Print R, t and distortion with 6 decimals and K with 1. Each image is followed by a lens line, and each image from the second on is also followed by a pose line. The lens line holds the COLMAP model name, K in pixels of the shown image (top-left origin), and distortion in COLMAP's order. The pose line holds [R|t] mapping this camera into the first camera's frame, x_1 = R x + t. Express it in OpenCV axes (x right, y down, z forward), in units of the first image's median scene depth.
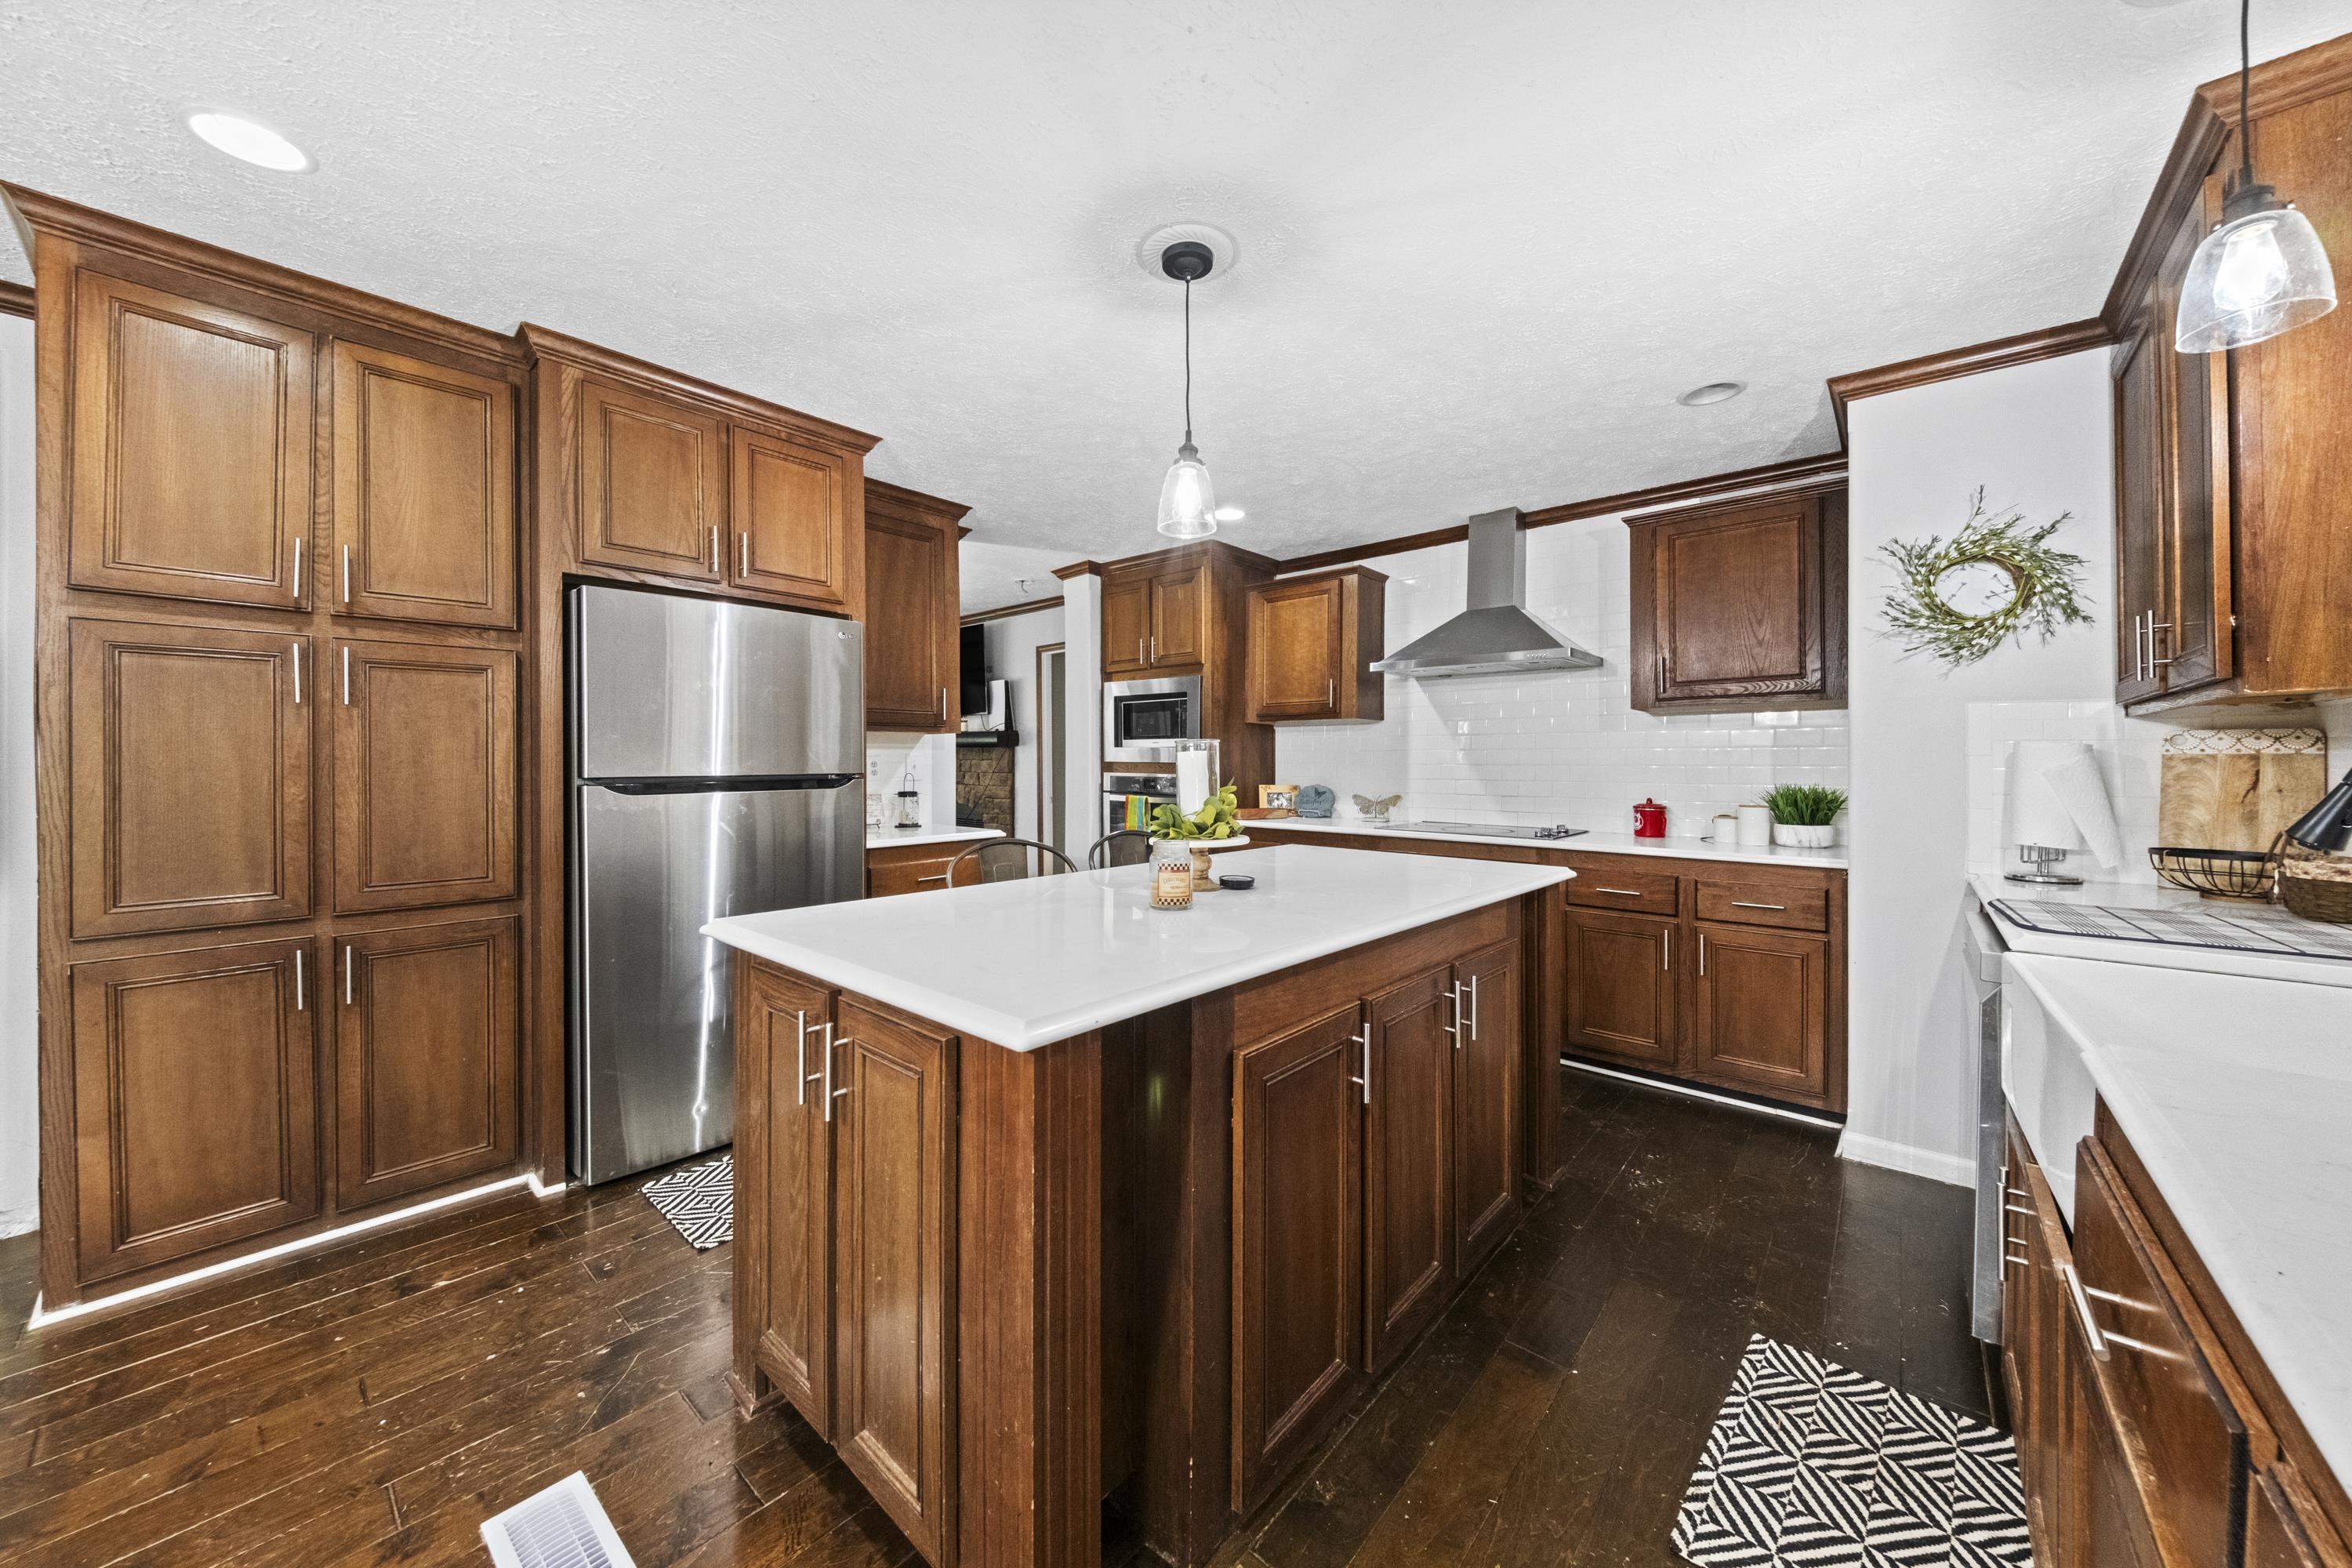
lens RADIAL K [[815.5, 0, 1211.1], [0, 815.5, 767.1], [0, 0, 1]] dist [0.016729, -0.000931]
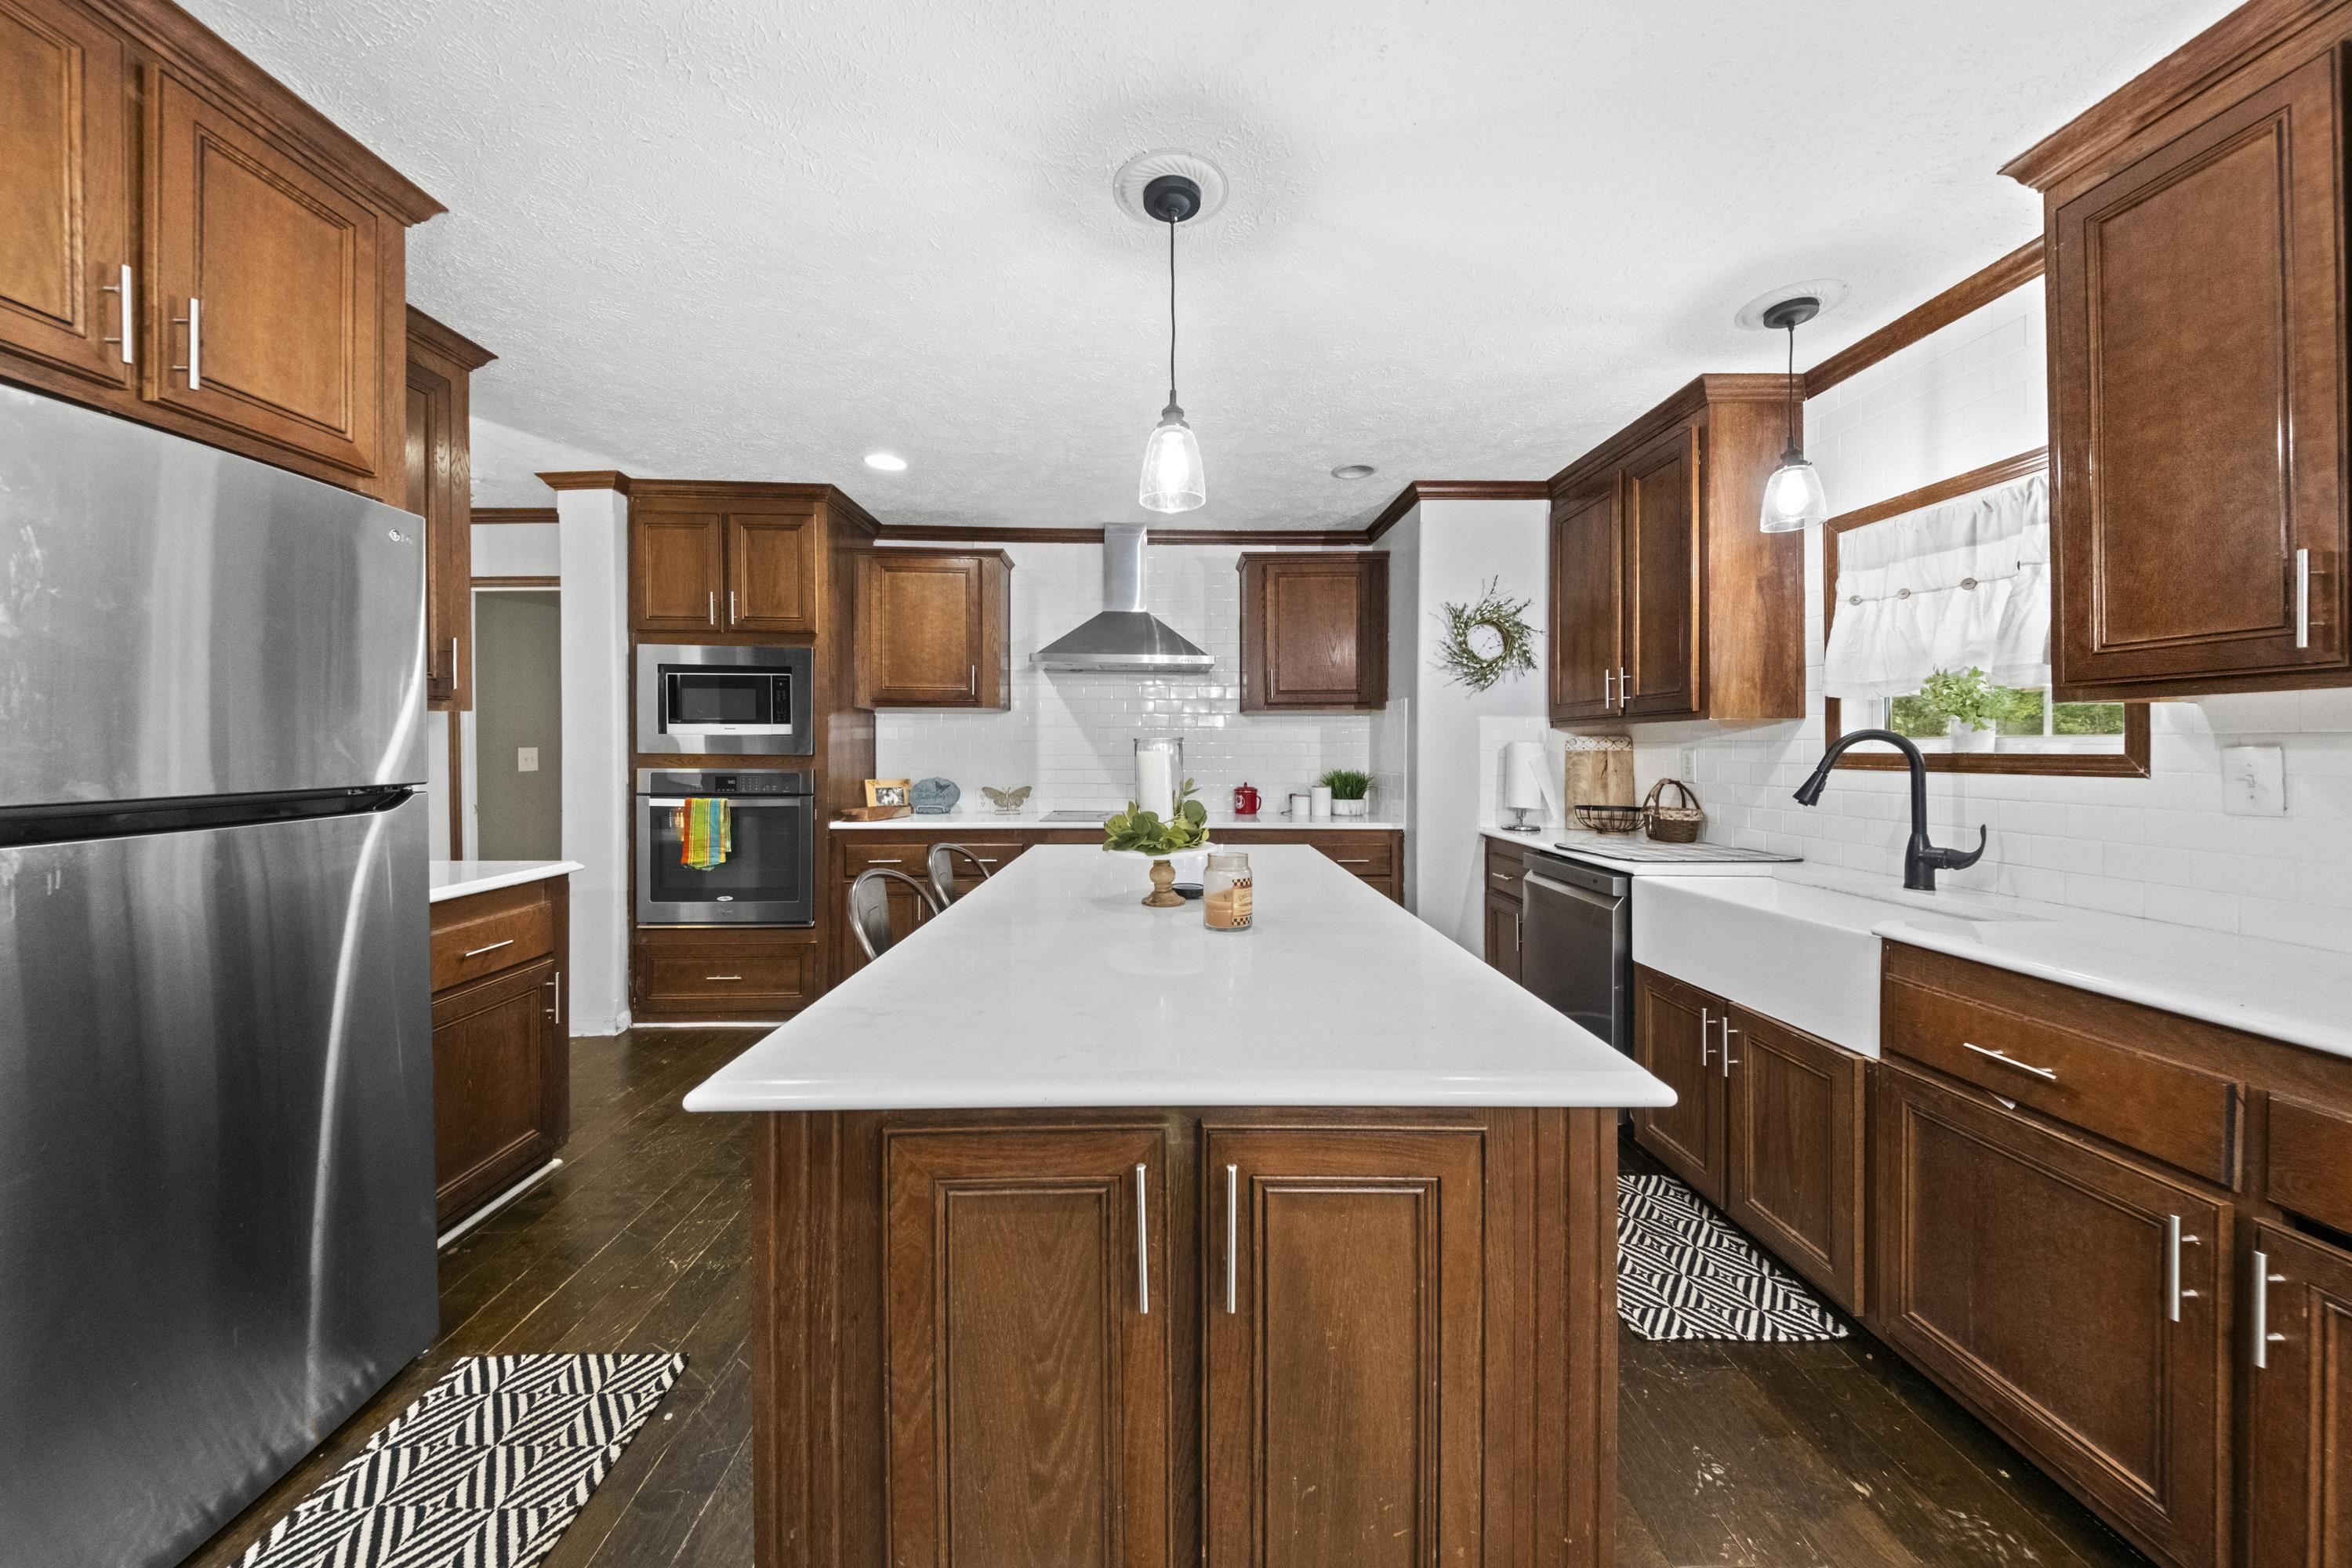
lens RADIAL K [[815.5, 0, 1185.3], [0, 815.5, 752.7], [0, 0, 1]] dist [0.016729, -0.000931]
pose [[0.739897, -0.002581, 0.672716, -0.310124], [0.002082, 0.999997, 0.001547, -0.008088], [-0.672717, 0.000256, 0.739900, 0.151164]]
